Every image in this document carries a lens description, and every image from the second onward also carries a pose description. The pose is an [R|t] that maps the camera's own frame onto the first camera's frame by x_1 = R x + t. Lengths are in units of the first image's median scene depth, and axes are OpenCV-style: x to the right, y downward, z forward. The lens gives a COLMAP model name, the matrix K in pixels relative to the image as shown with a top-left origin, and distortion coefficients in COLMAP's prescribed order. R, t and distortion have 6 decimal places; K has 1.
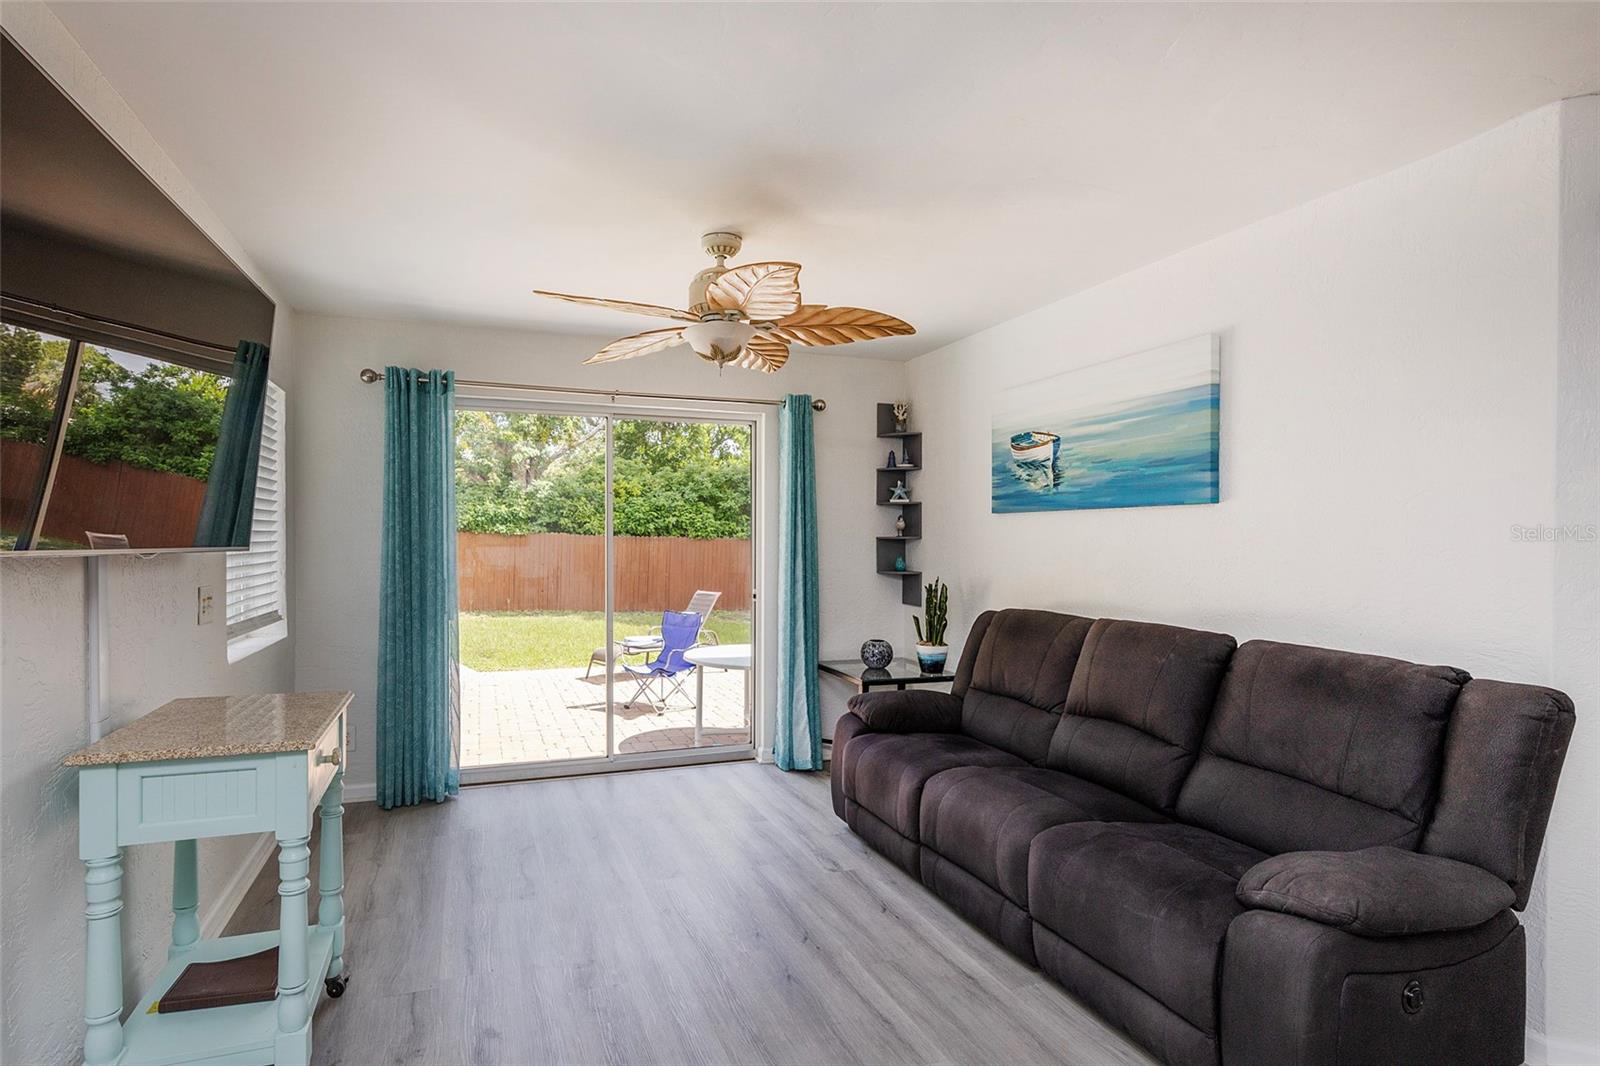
lens RADIAL K [[769.7, 0, 709.0], [0, 769.7, 550.4], [0, 0, 1]] dist [-0.001916, -0.000132]
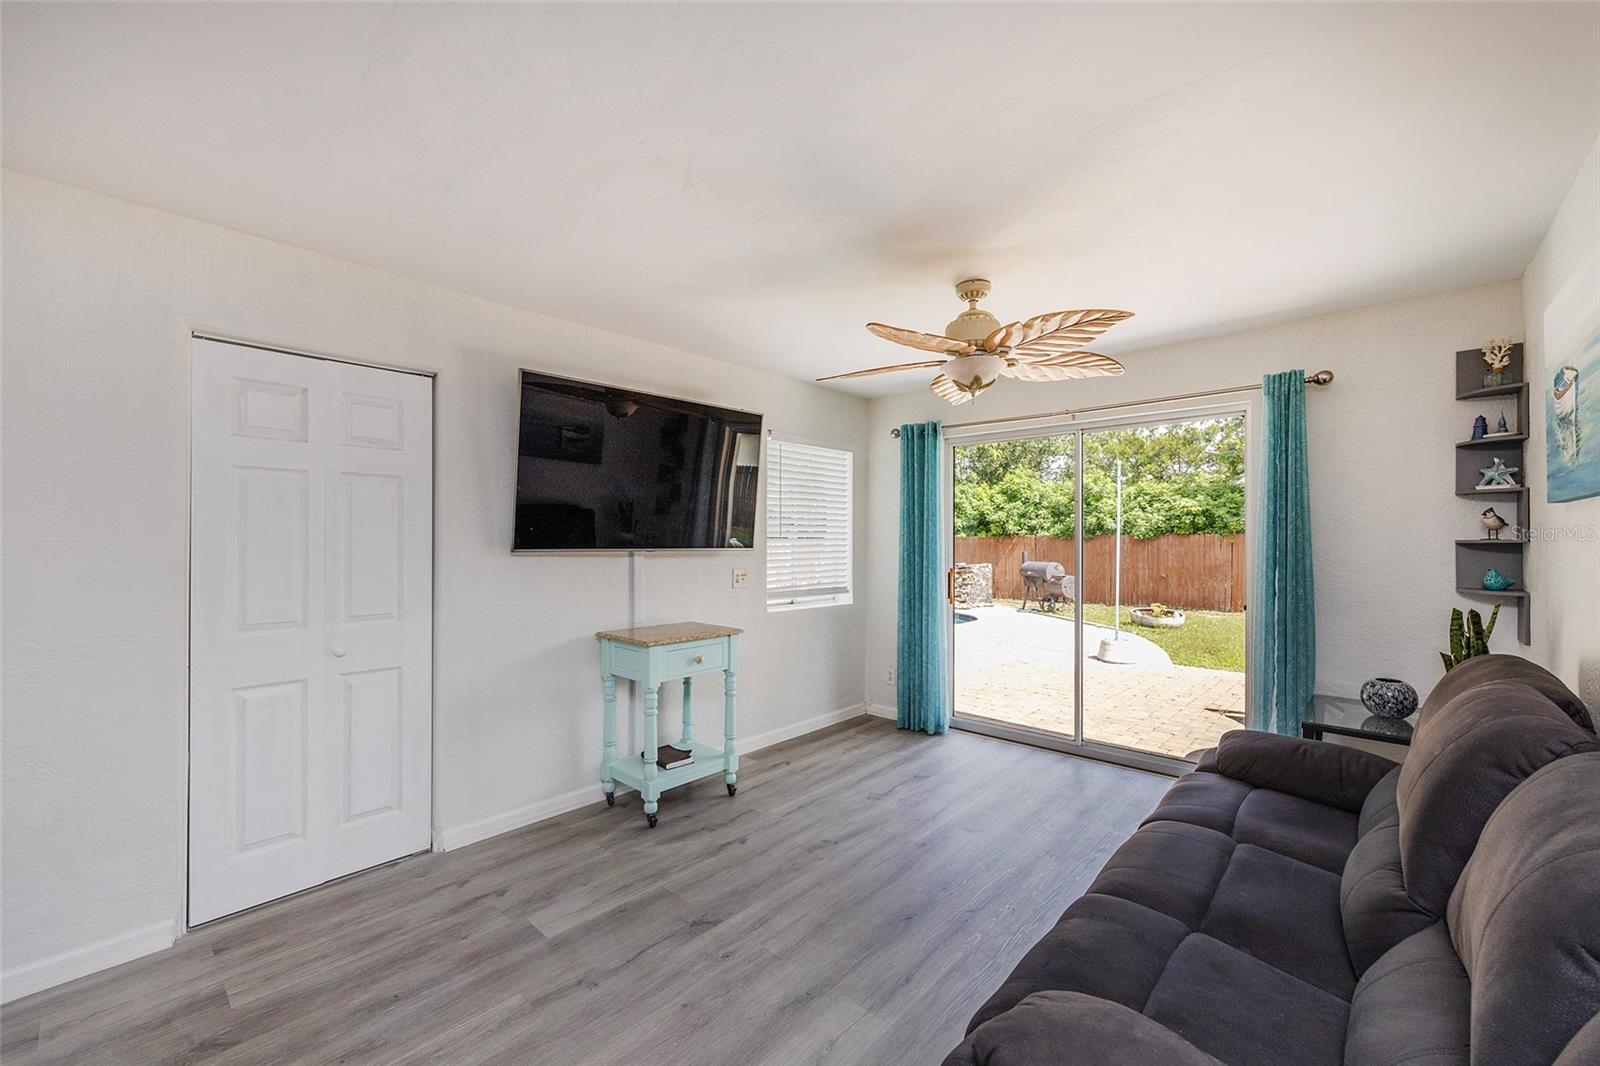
lens RADIAL K [[635.3, 0, 791.7], [0, 635.3, 544.2], [0, 0, 1]] dist [0.001445, 0.000207]
pose [[0.496870, 0.002442, -0.867822, 0.502967], [-0.010984, 0.999934, -0.003475, -0.006222], [0.867756, 0.011259, 0.496864, 0.209446]]
